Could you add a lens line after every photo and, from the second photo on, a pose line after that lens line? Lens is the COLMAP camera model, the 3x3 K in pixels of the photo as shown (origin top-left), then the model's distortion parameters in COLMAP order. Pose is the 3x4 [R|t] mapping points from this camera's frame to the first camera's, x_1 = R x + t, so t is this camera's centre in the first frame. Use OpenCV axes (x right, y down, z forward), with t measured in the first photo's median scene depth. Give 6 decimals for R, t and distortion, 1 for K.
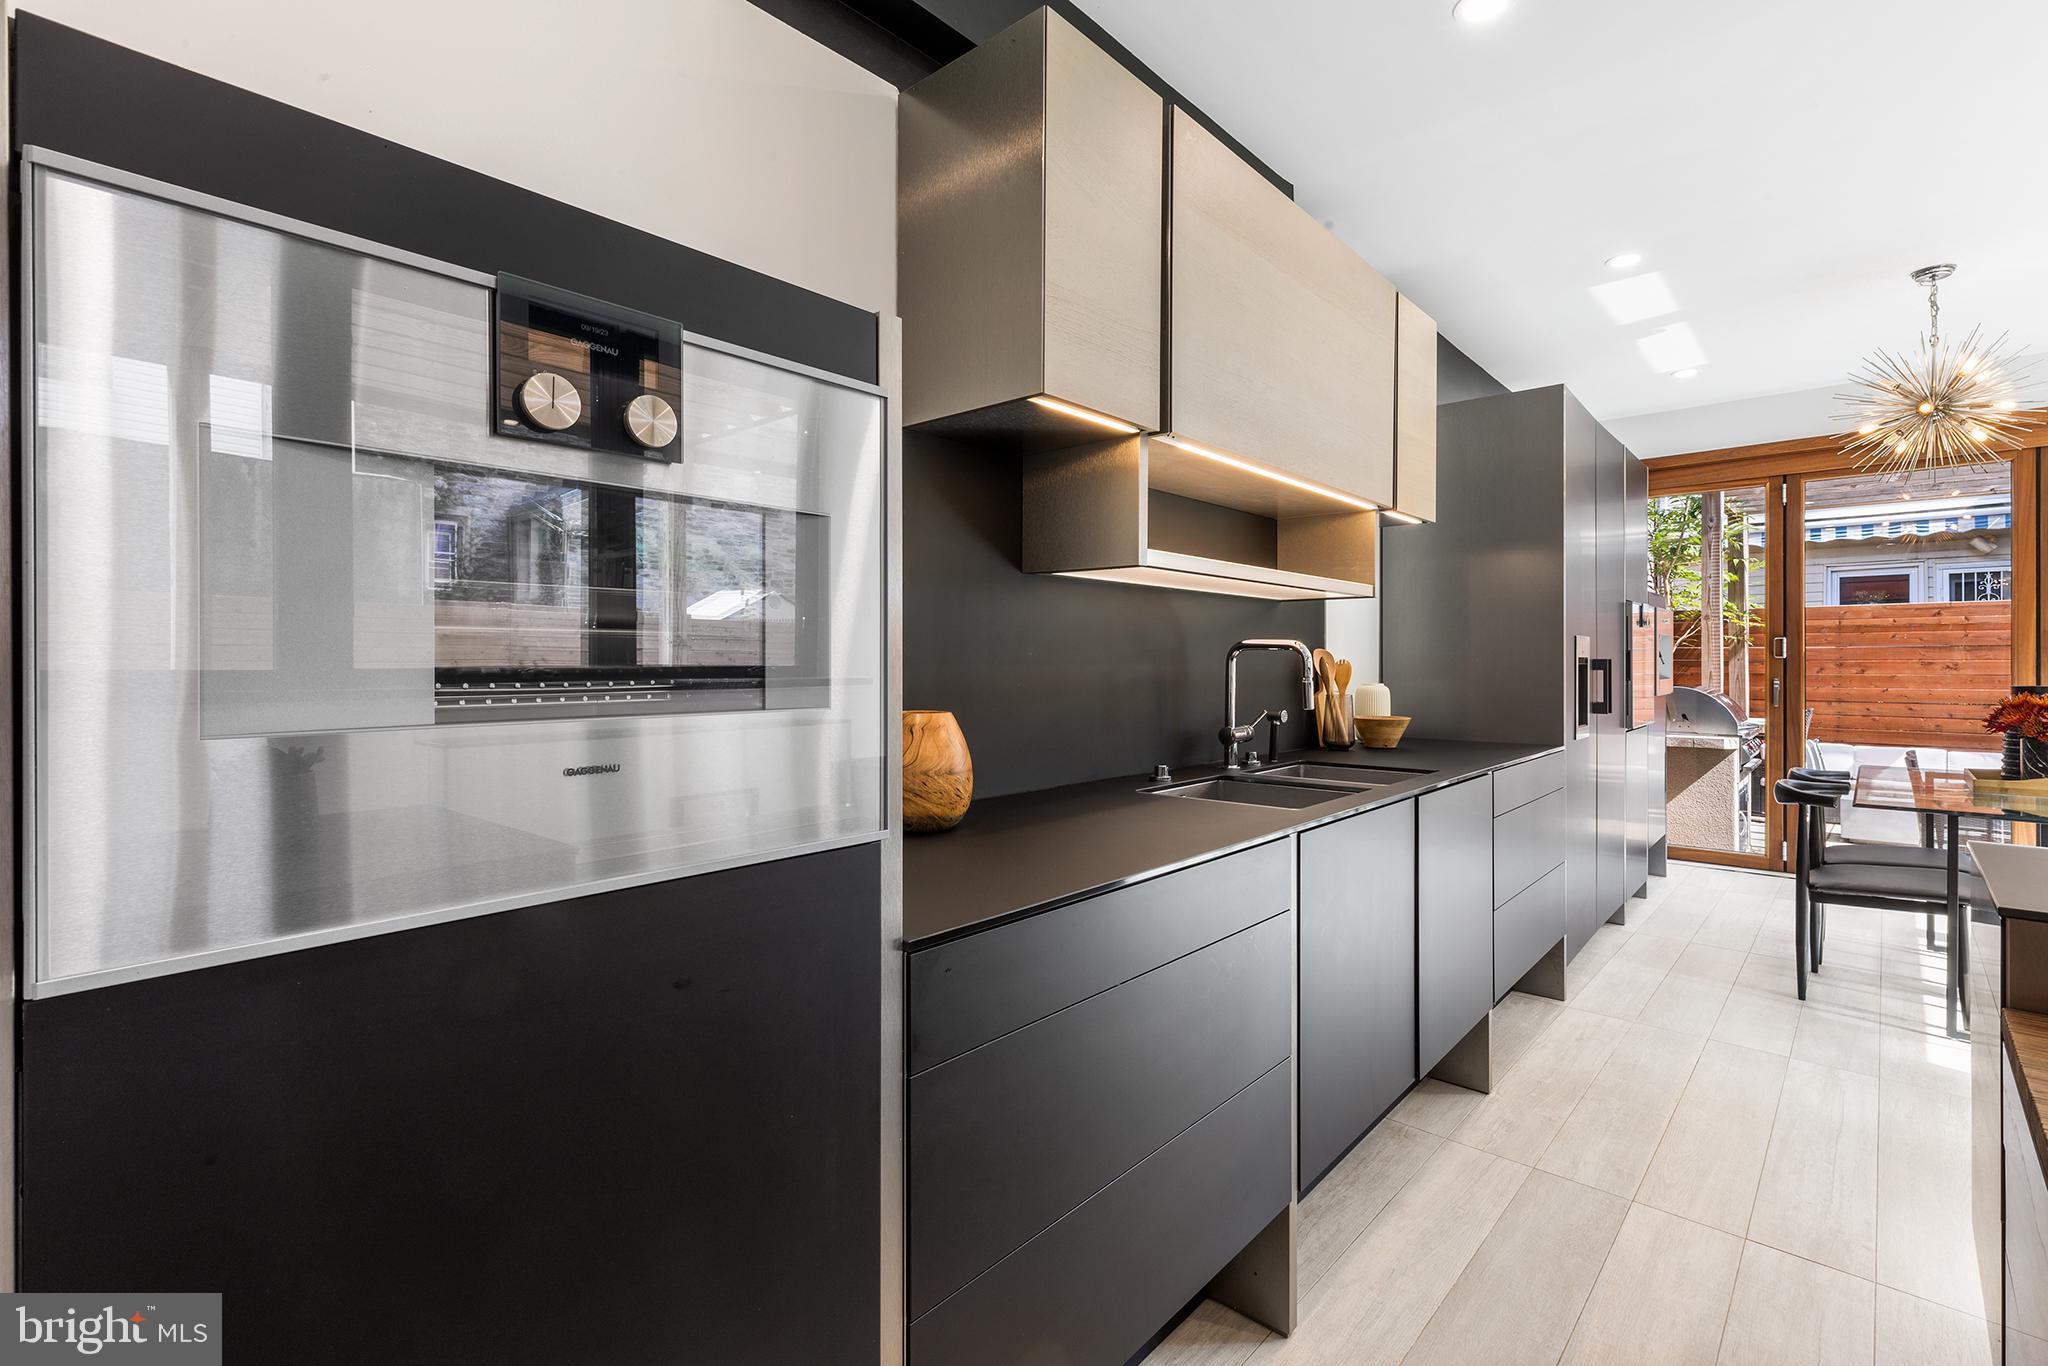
lens RADIAL K [[931.4, 0, 1019.6], [0, 931.4, 663.2], [0, 0, 1]] dist [0.003272, 0.000449]
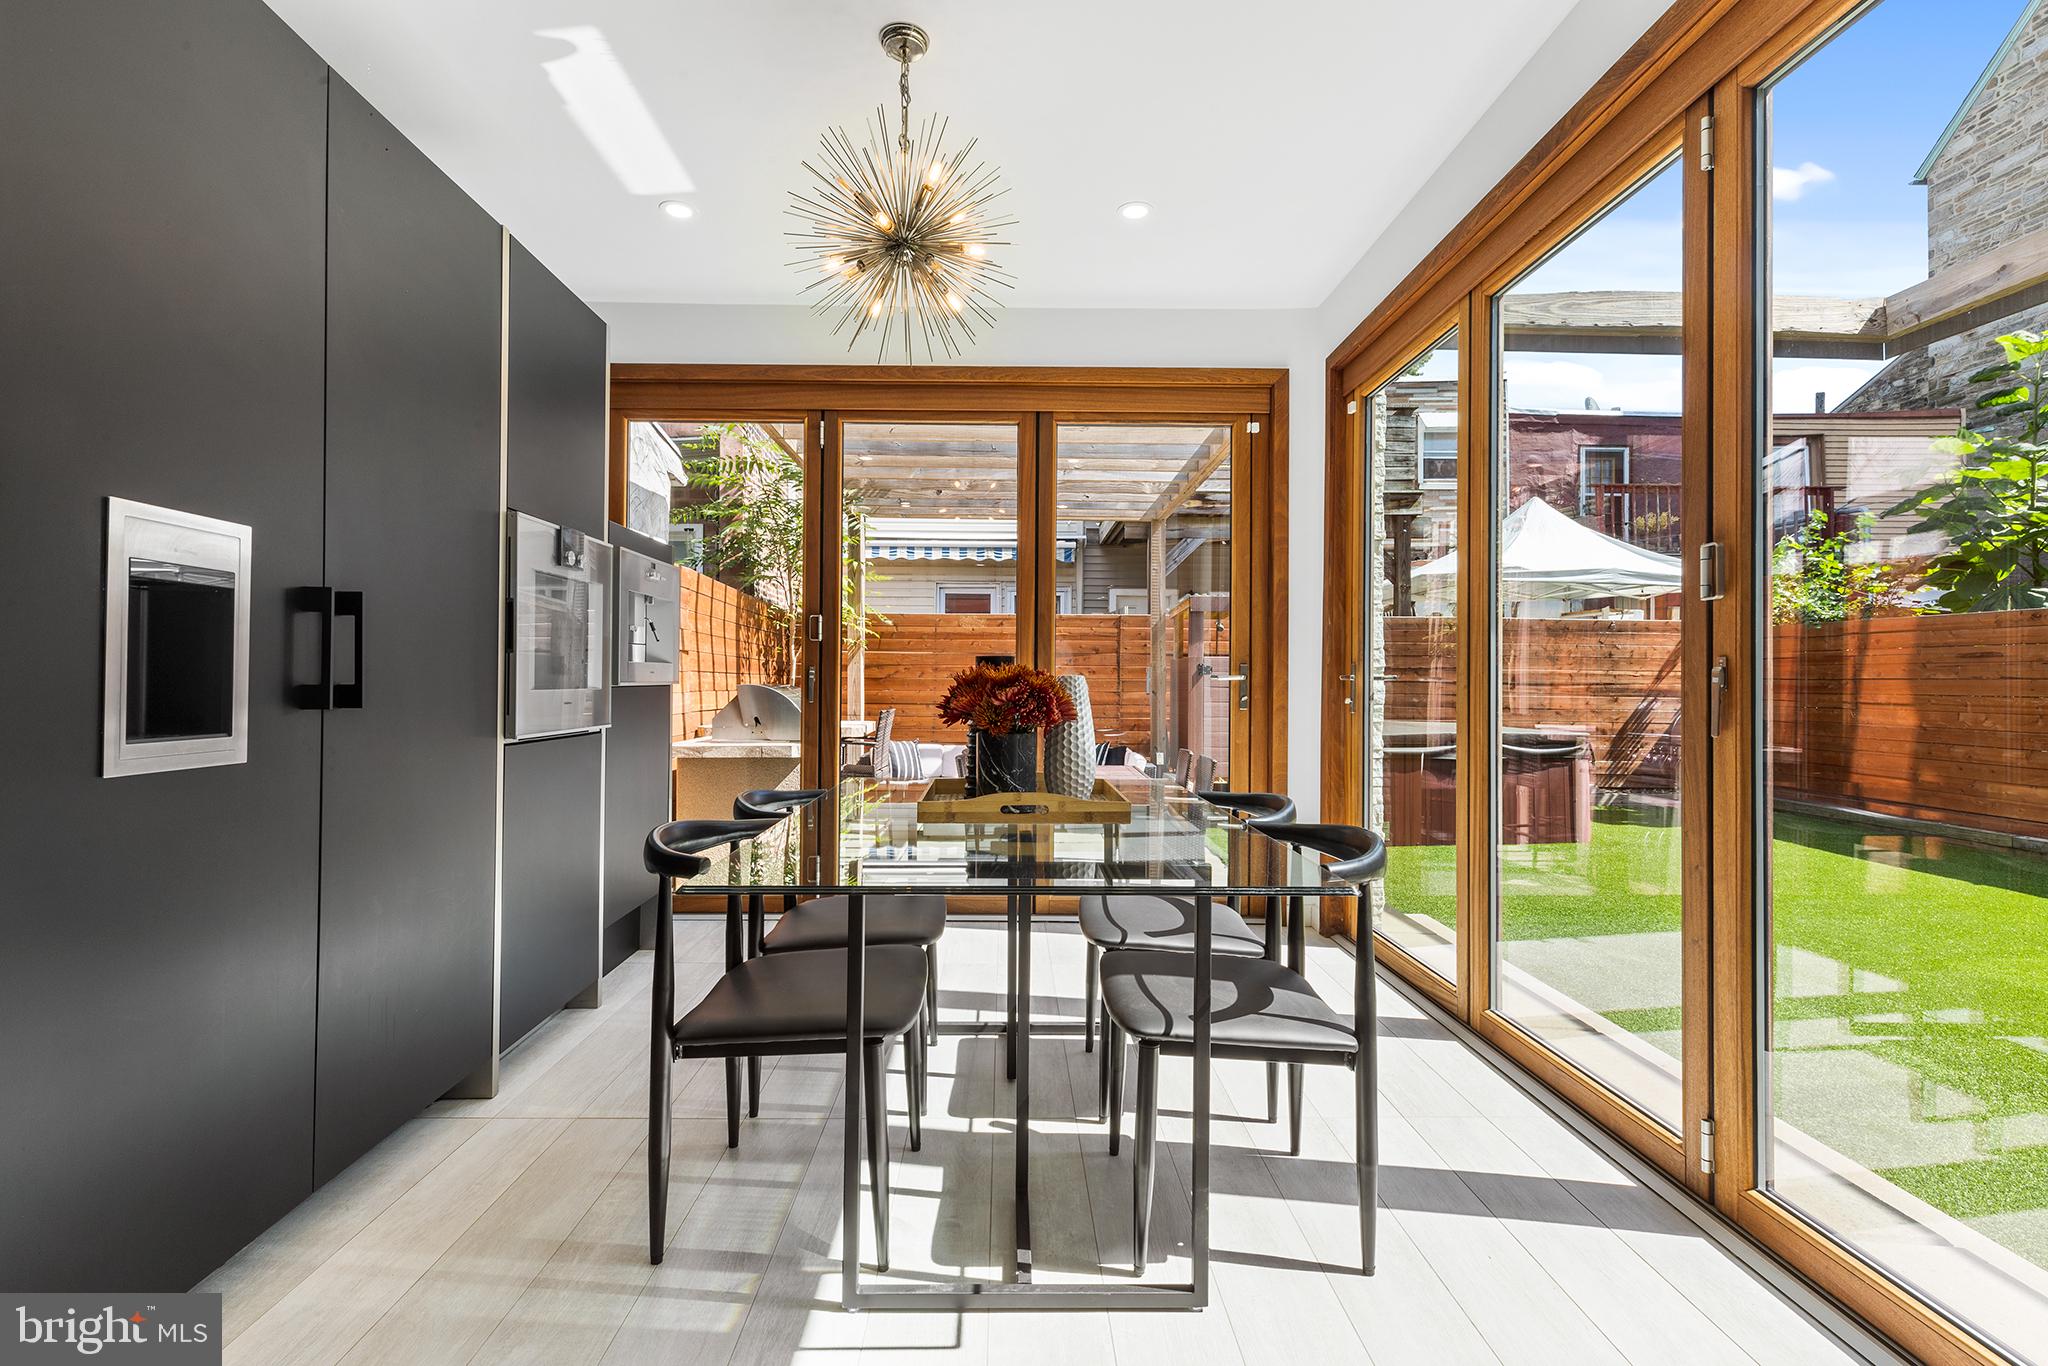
lens RADIAL K [[931.4, 0, 1022.1], [0, 931.4, 669.5], [0, 0, 1]] dist [0.003272, 0.000449]
pose [[0.719723, 0.014561, 0.694108, 0.581563], [-0.006890, 0.999881, -0.013831, 0.041326], [-0.694227, 0.005172, 0.719738, 0.462662]]
